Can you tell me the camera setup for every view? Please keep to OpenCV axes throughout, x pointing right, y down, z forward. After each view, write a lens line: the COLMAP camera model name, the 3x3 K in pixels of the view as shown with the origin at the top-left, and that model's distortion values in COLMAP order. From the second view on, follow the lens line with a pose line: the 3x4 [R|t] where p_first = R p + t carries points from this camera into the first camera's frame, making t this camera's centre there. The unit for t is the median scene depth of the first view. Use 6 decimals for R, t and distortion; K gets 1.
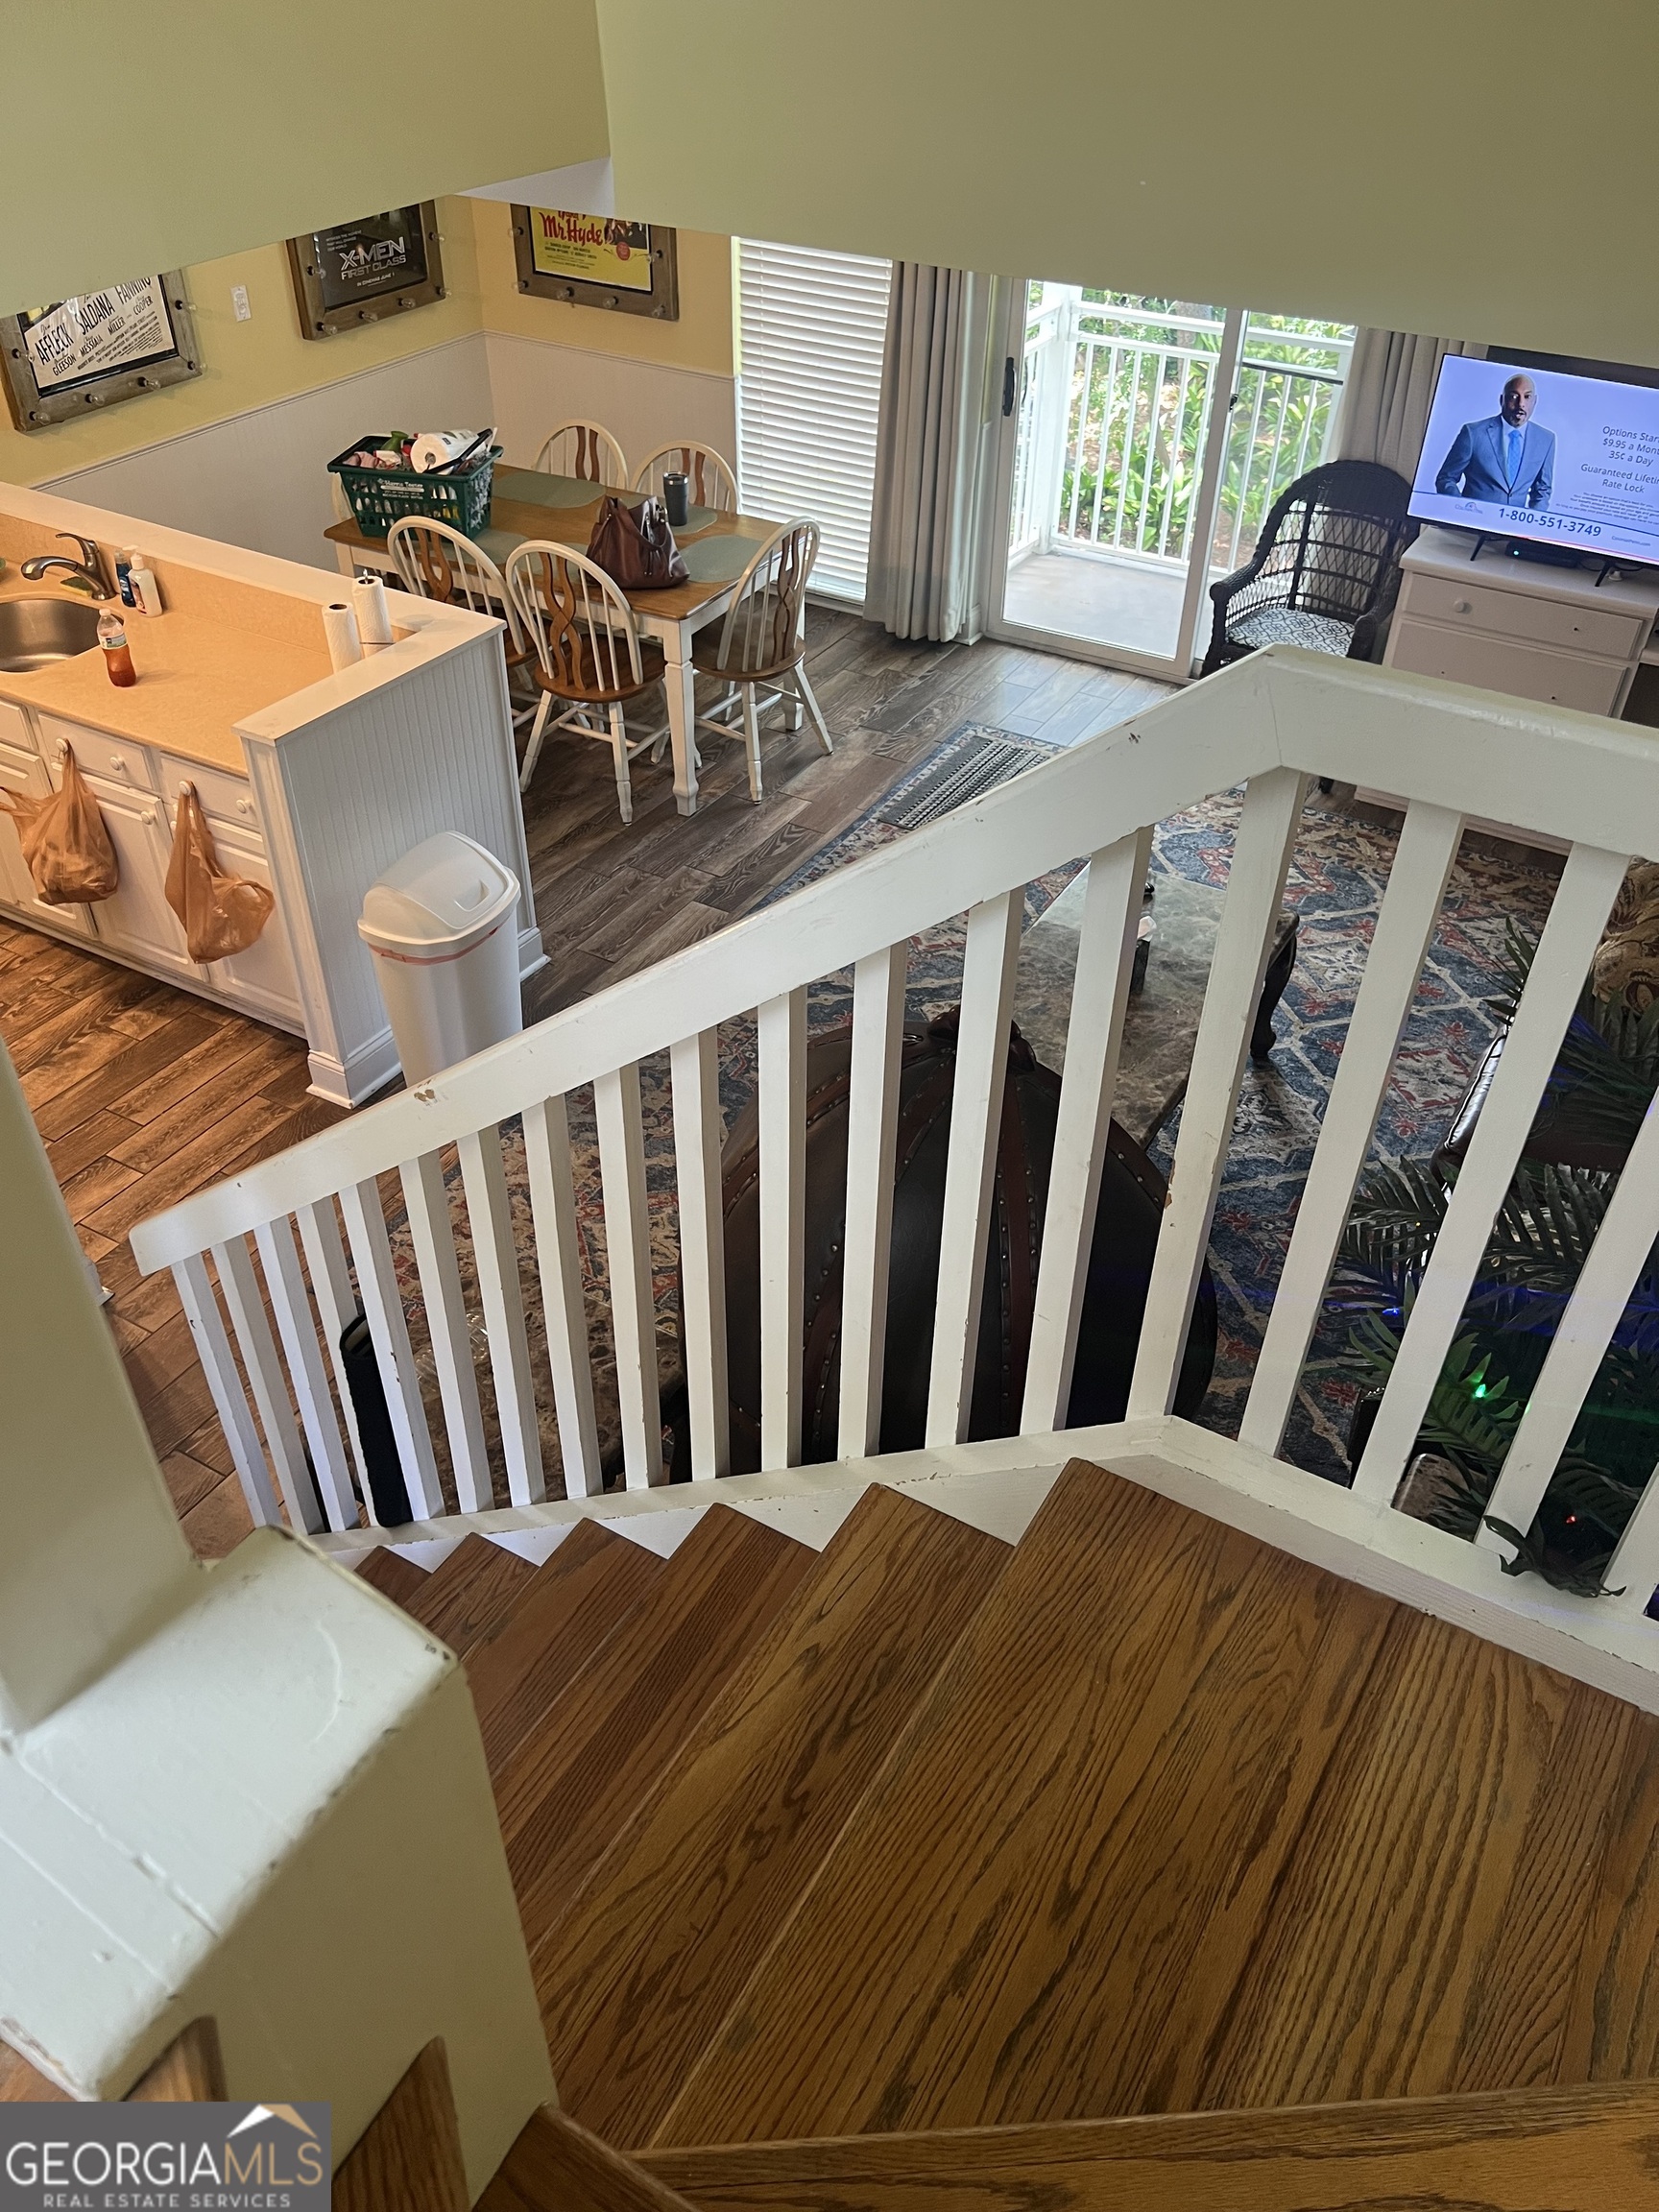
lens RADIAL K [[1672.3, 0, 825.2], [0, 1672.3, 1113.1], [0, 0, 1]] dist [0.062670, -0.073301]
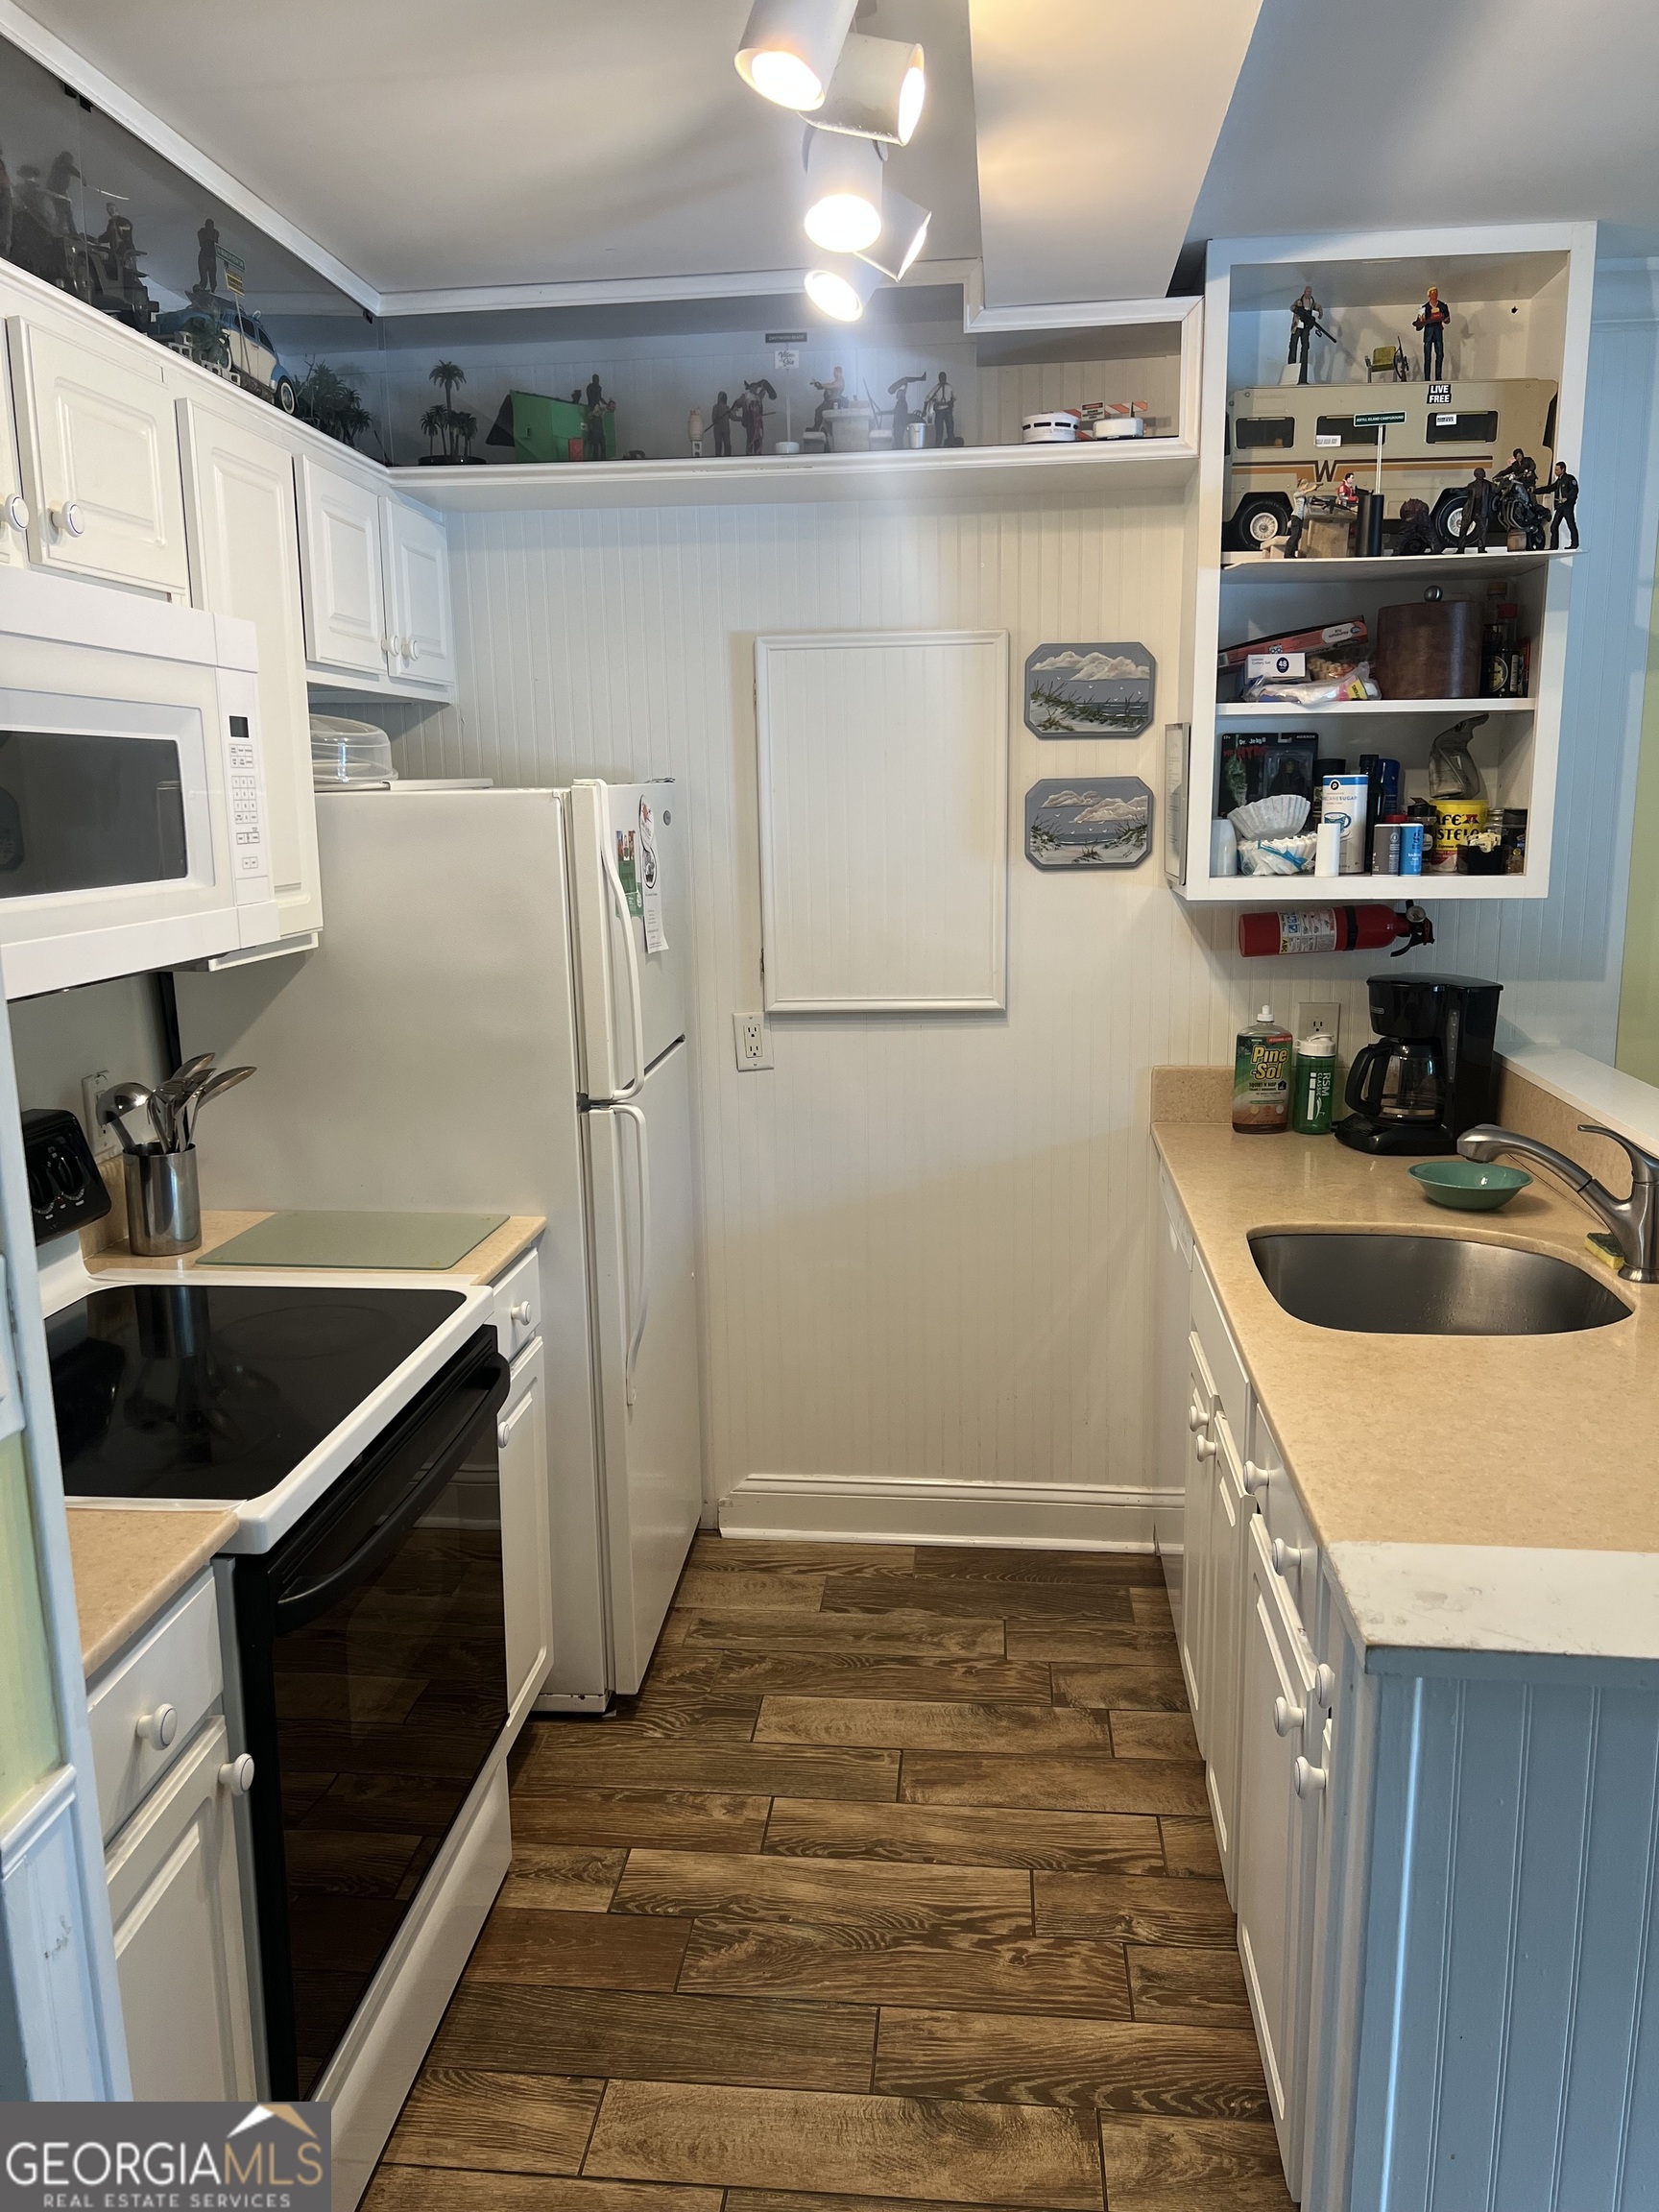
lens RADIAL K [[1672.3, 0, 829.0], [0, 1672.3, 1099.5], [0, 0, 1]] dist [0.062670, -0.073301]
pose [[0.422819, 0.151583, -0.893447, -0.089515], [-0.556236, 0.821749, -0.123817, -0.127975], [0.715420, 0.549320, 0.431766, 0.480000]]
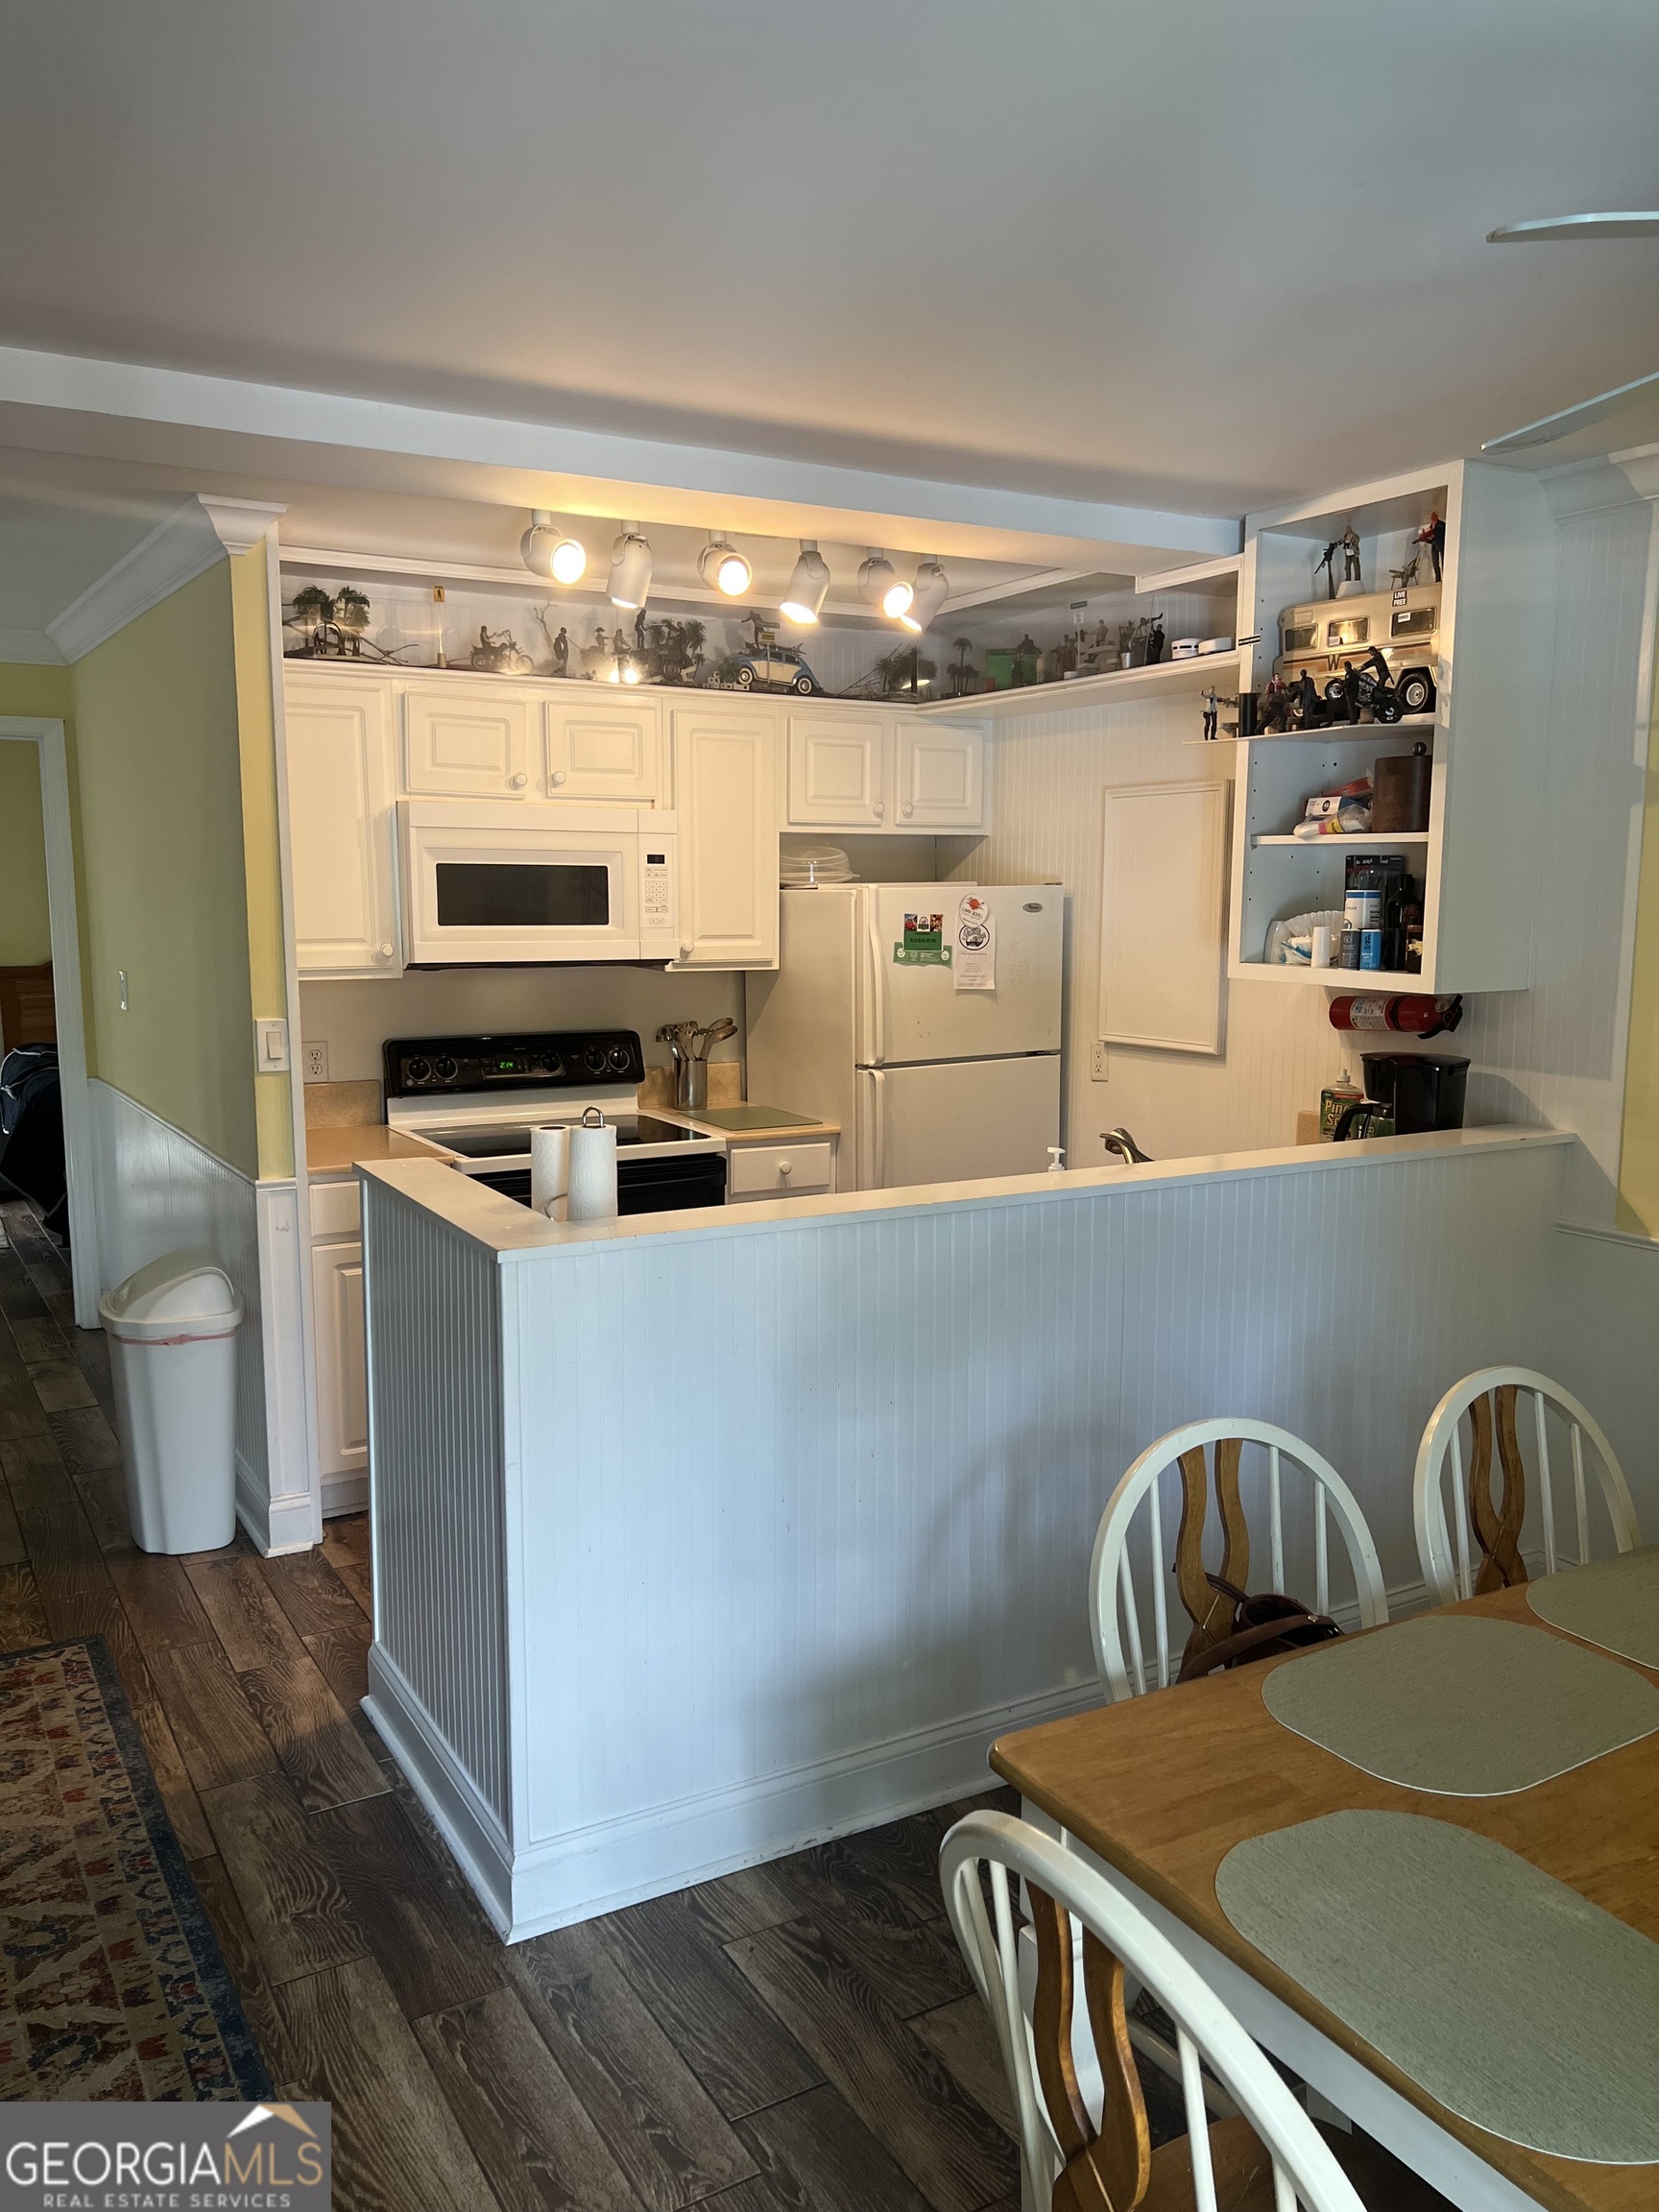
lens RADIAL K [[1672.3, 0, 830.5], [0, 1672.3, 1112.9], [0, 0, 1]] dist [0.062670, -0.073301]
pose [[-0.486592, 0.110691, -0.866589, 0.152952], [-0.555456, 0.726432, 0.404678, -0.414869], [0.674312, 0.678265, -0.291992, 0.830449]]
